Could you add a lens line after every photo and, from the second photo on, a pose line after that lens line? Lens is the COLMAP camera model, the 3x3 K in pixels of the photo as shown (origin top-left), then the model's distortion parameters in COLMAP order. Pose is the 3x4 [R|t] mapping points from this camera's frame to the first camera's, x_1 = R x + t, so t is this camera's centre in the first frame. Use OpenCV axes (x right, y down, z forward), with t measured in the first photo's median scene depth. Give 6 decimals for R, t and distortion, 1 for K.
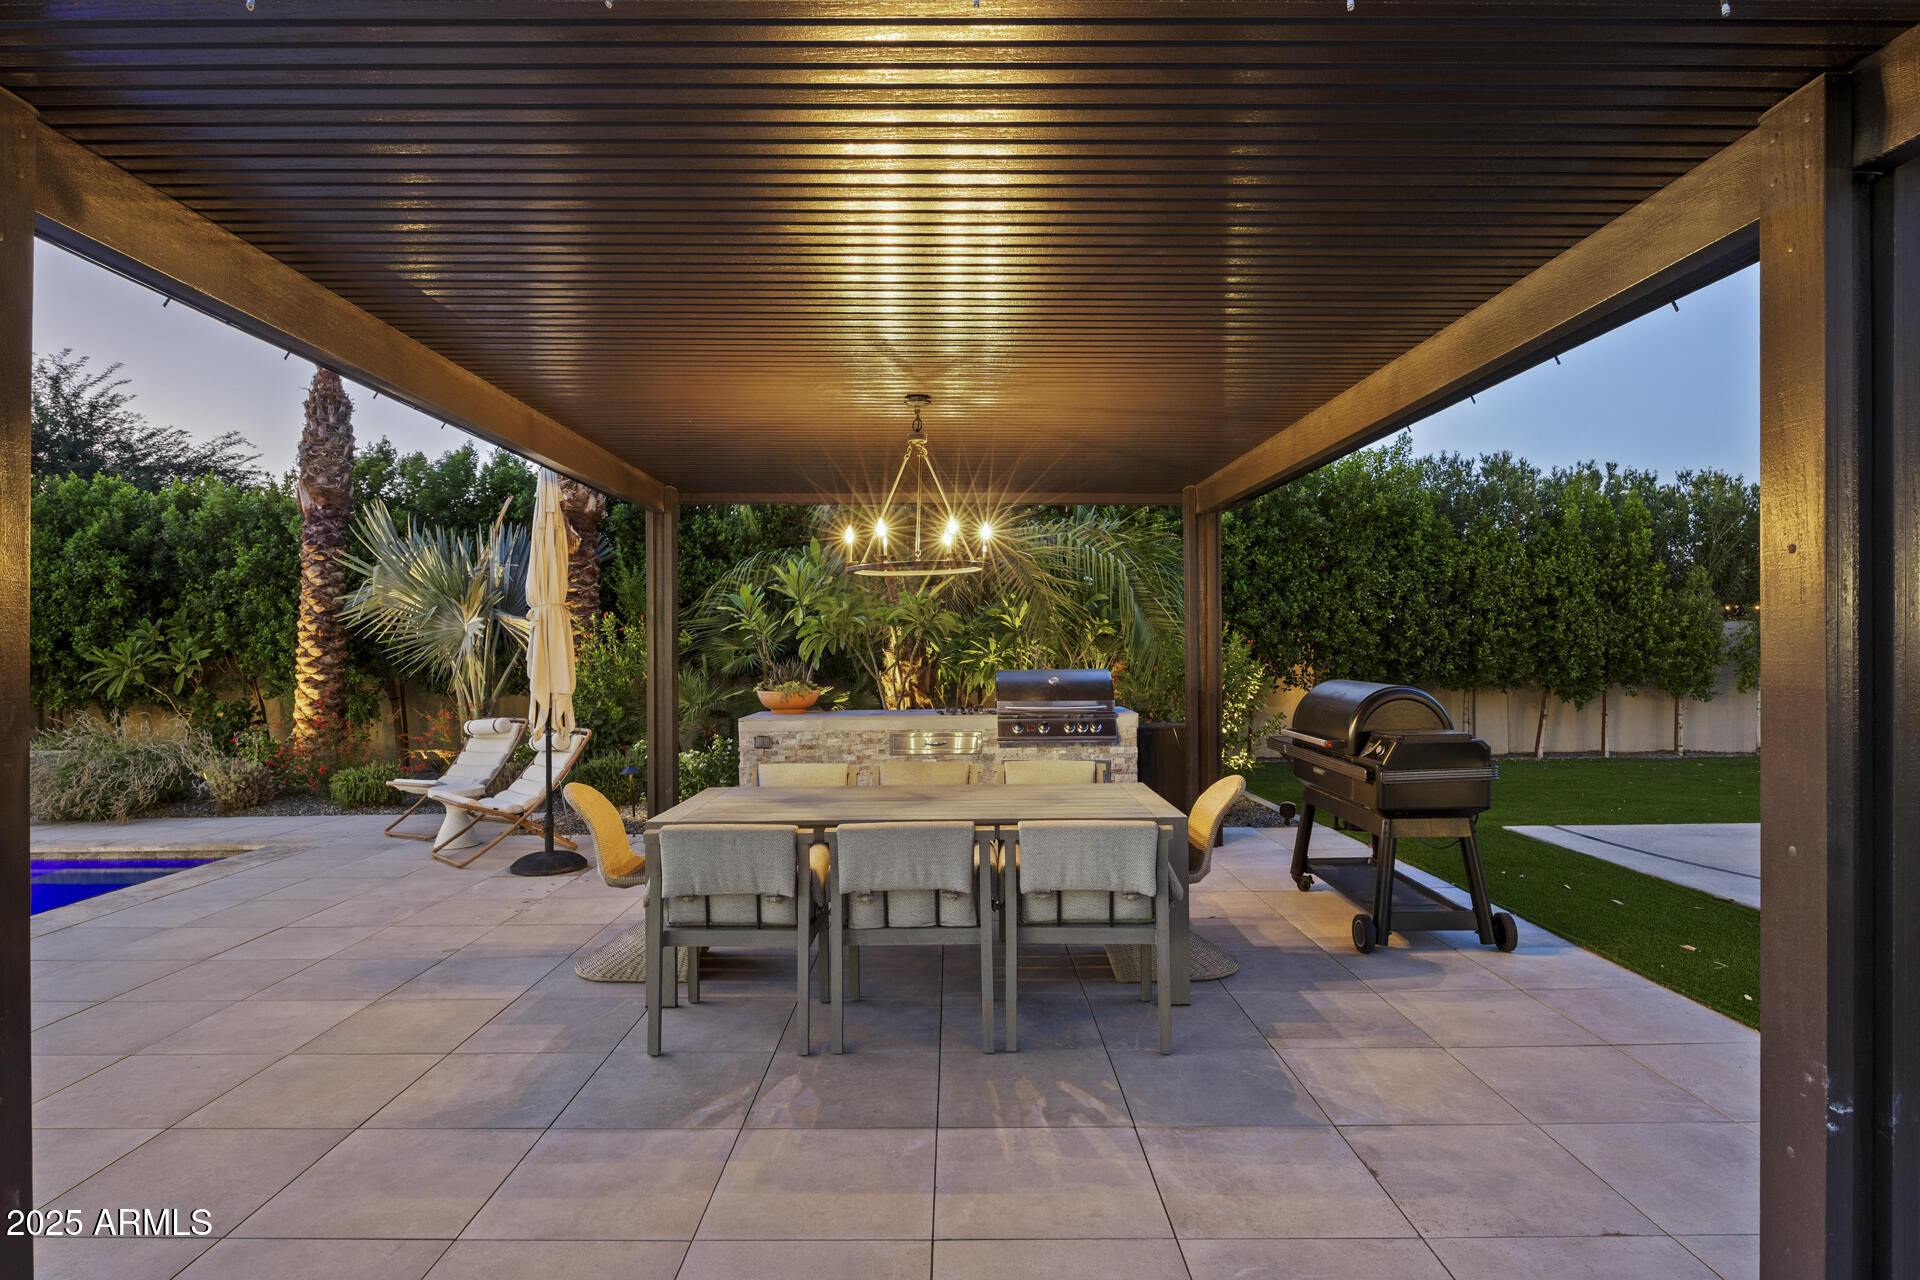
lens RADIAL K [[1053.5, 0, 933.7], [0, 1053.5, 638.8], [0, 0, 1]] dist [-0.012669, 0.000251]
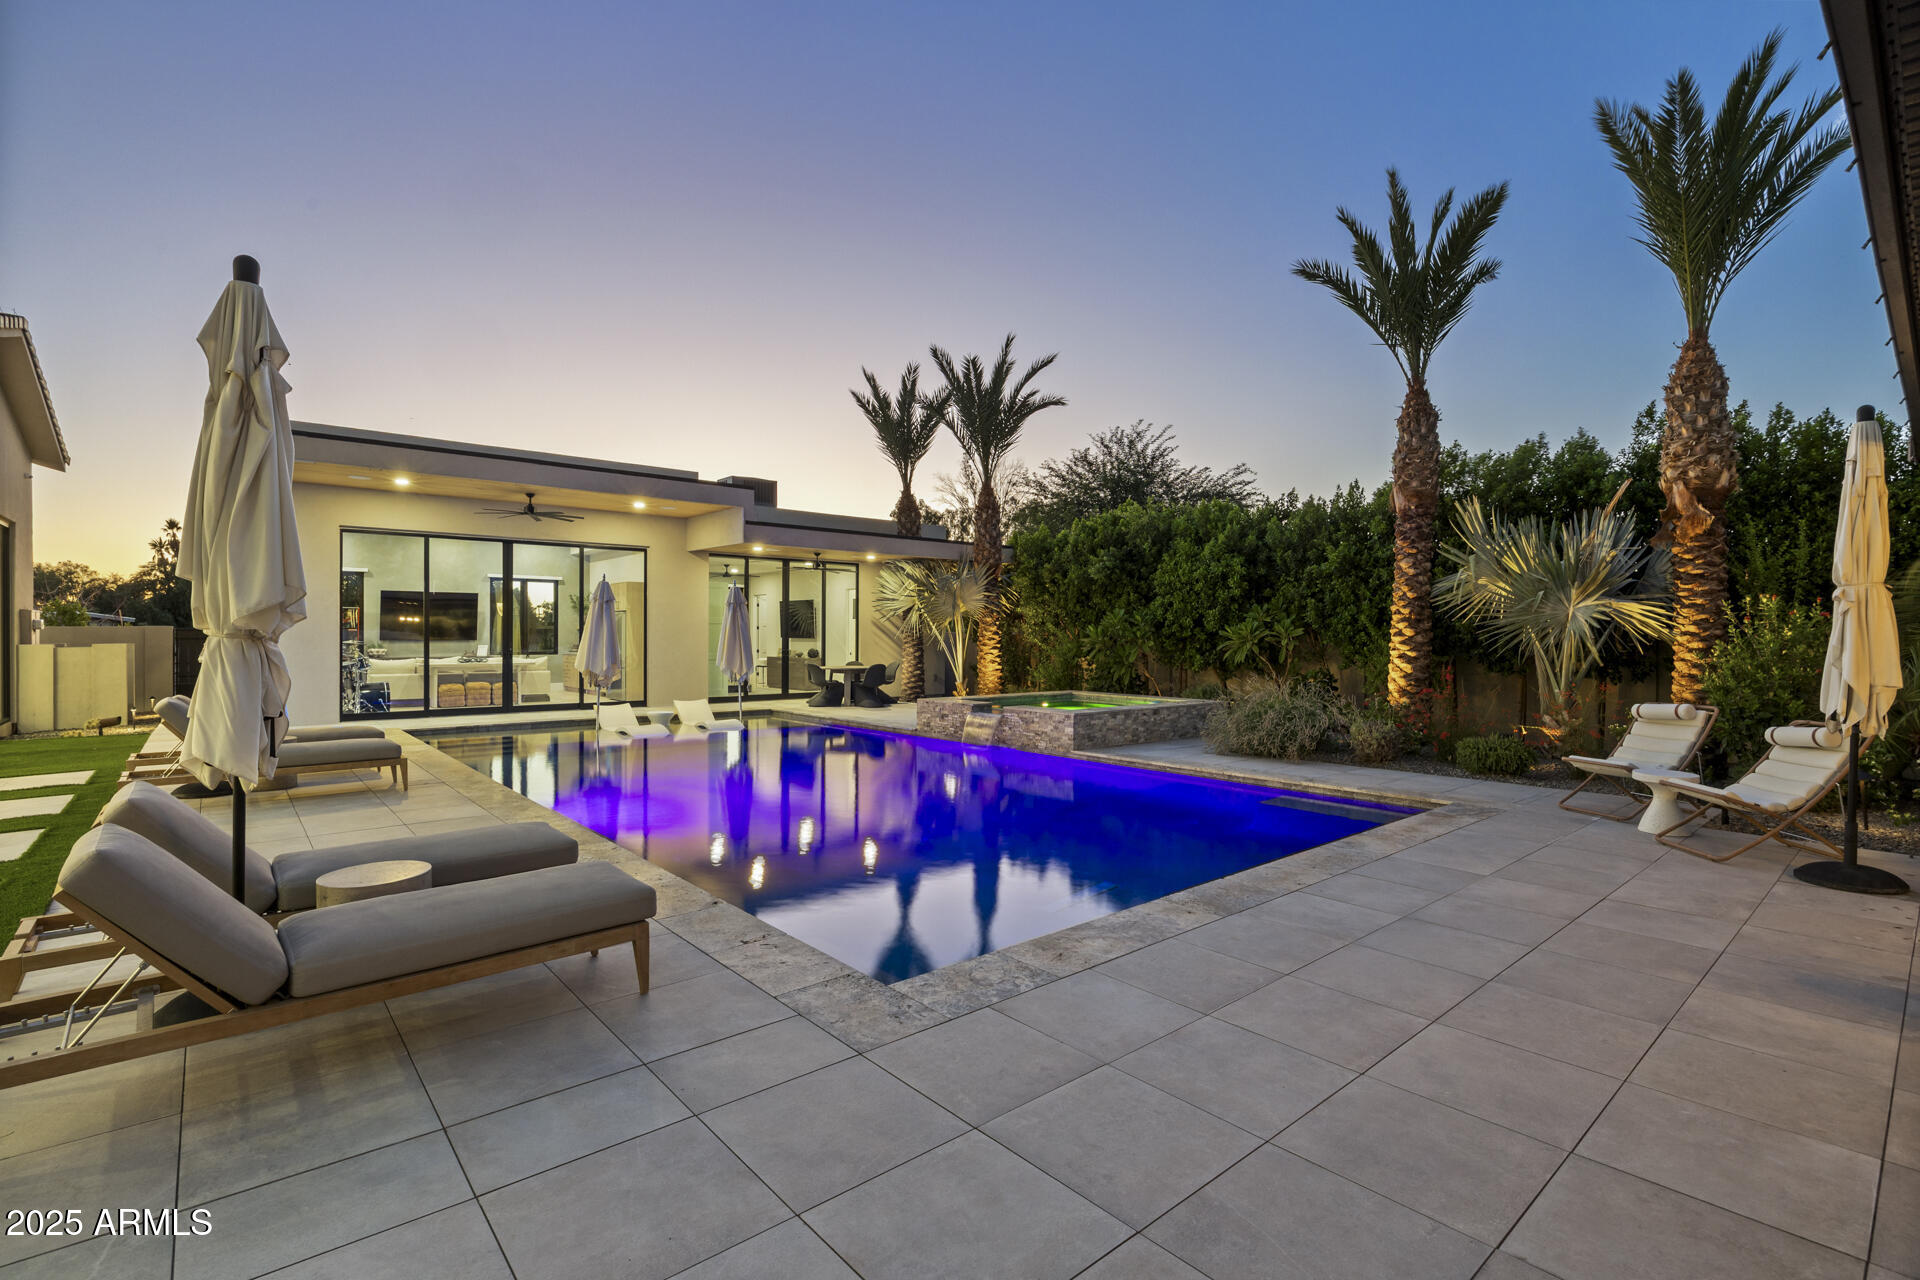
lens RADIAL K [[882.2, 0, 961.5], [0, 882.2, 640.3], [0, 0, 1]] dist [-0.017061, 0.000783]
pose [[0.672009, 0.025012, -0.740120, -0.197600], [-0.010199, 0.999647, 0.024522, 0.002828], [0.740472, -0.008931, 0.672027, -0.022638]]
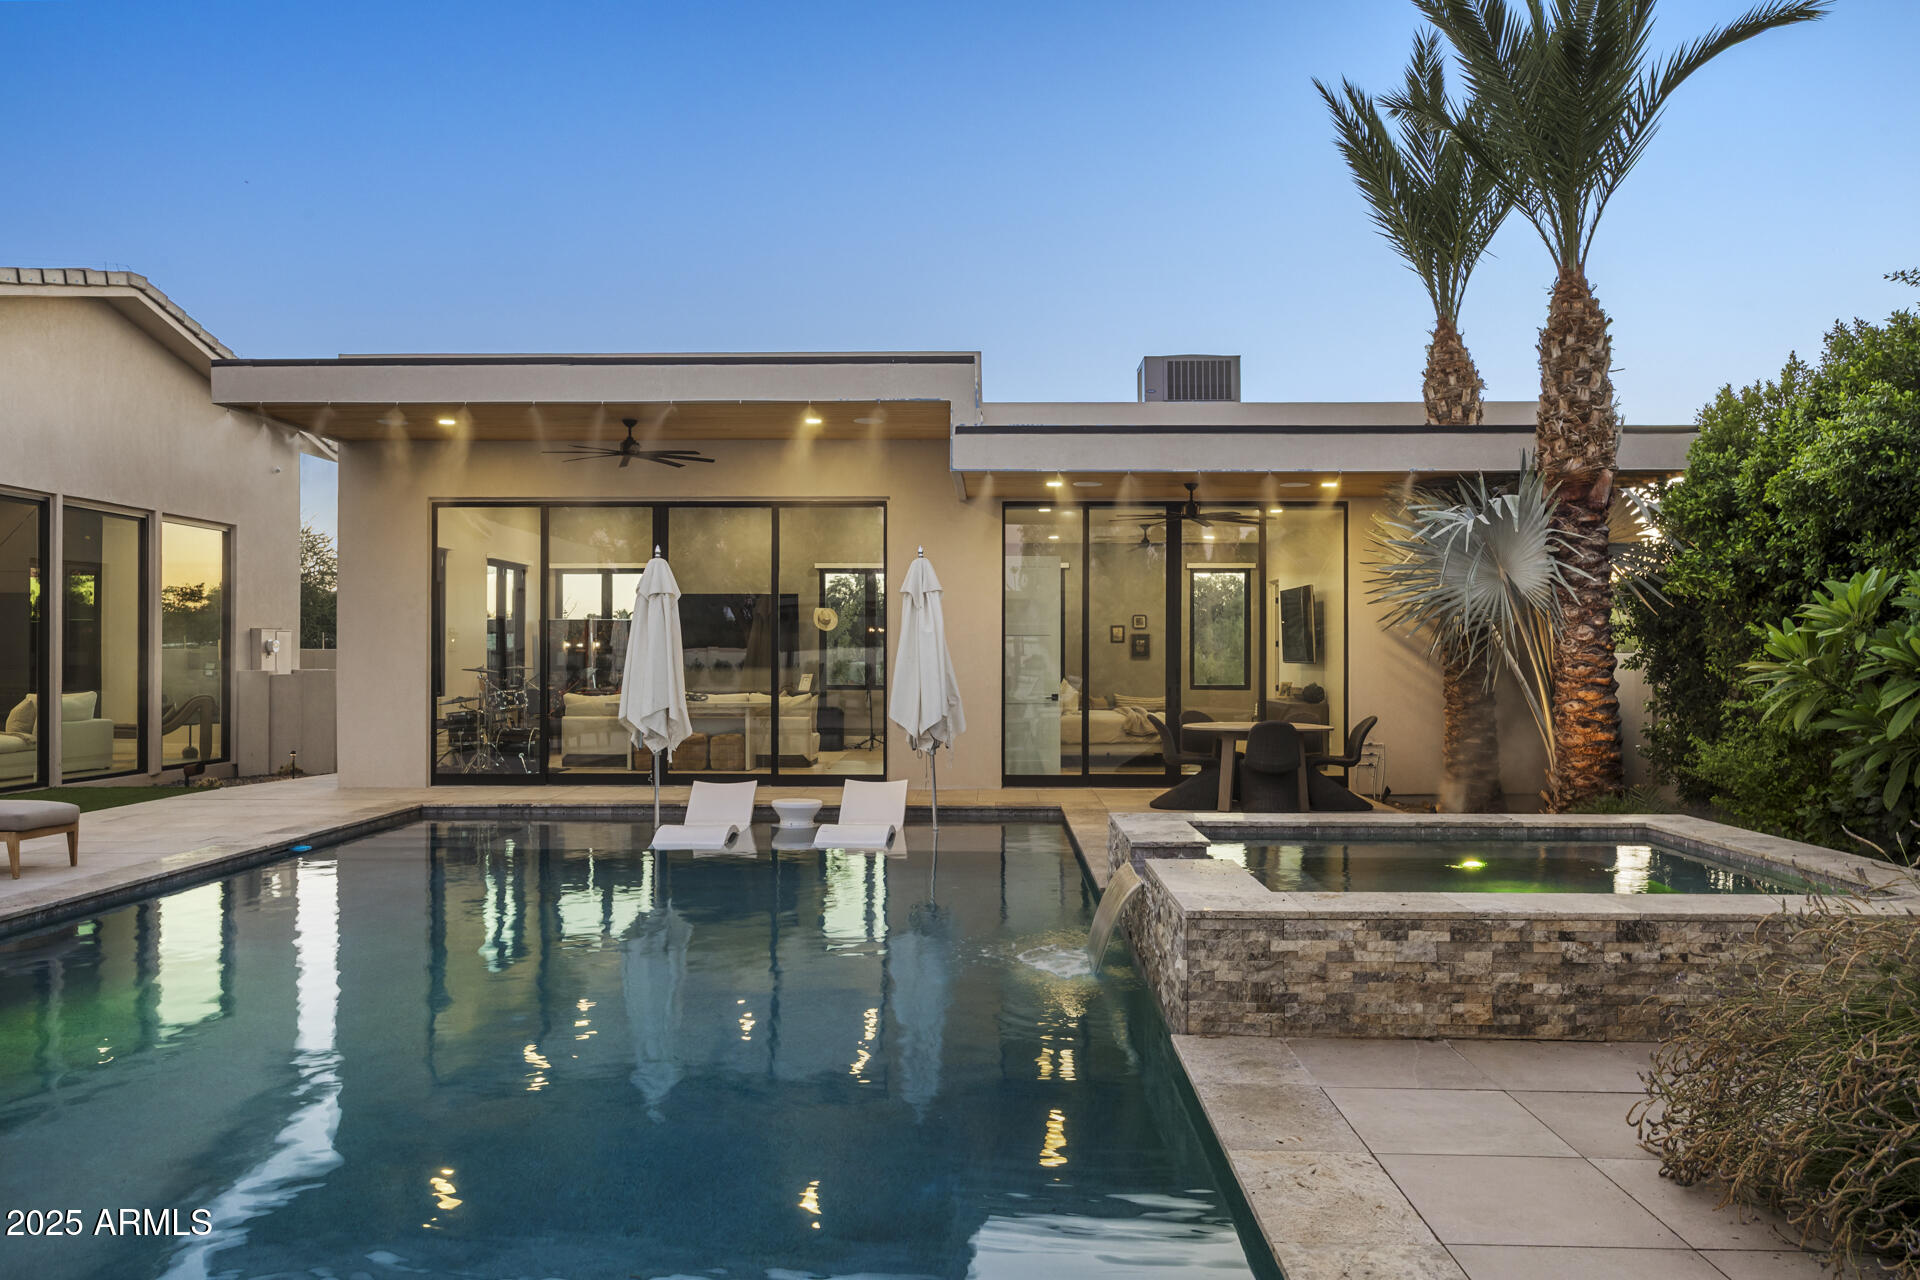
lens RADIAL K [[1352.7, 0, 959.6], [0, 1352.7, 652.5], [0, 0, 1]] dist [-0.003834, -0.001492]
pose [[0.005619, 0.014262, -0.999883, -0.378182], [0.006889, 0.999874, 0.014300, 0.013596], [0.999960, -0.006969, 0.005520, 0.611891]]
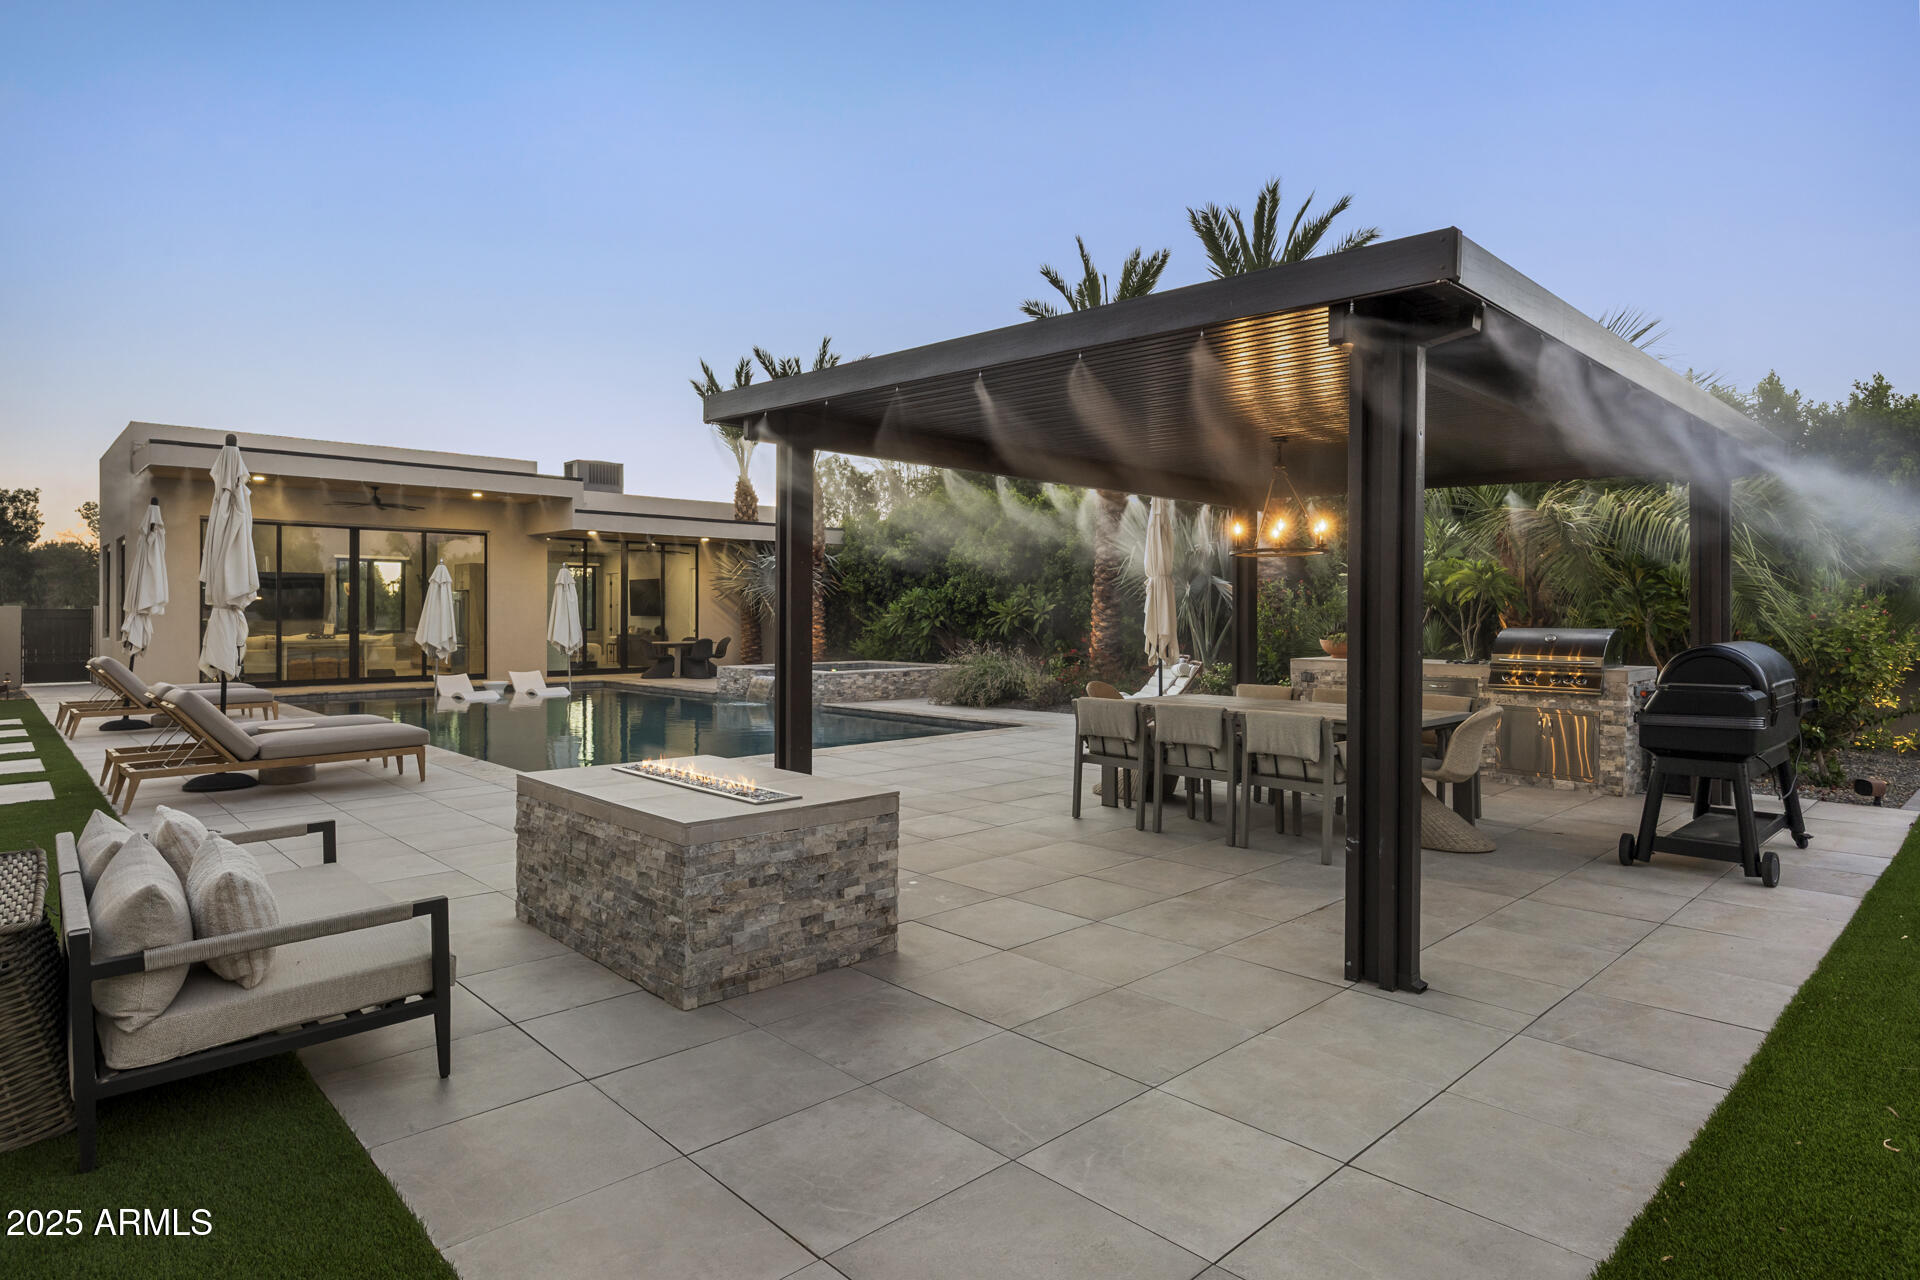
lens RADIAL K [[1051.9, 0, 969.2], [0, 1051.9, 615.7], [0, 0, 1]] dist [-0.010029, -0.002277]
pose [[0.711426, 0.018261, -0.702524, 0.292639], [-0.007412, 0.999802, 0.018482, -0.000702], [0.702722, -0.007942, 0.711420, -0.154741]]
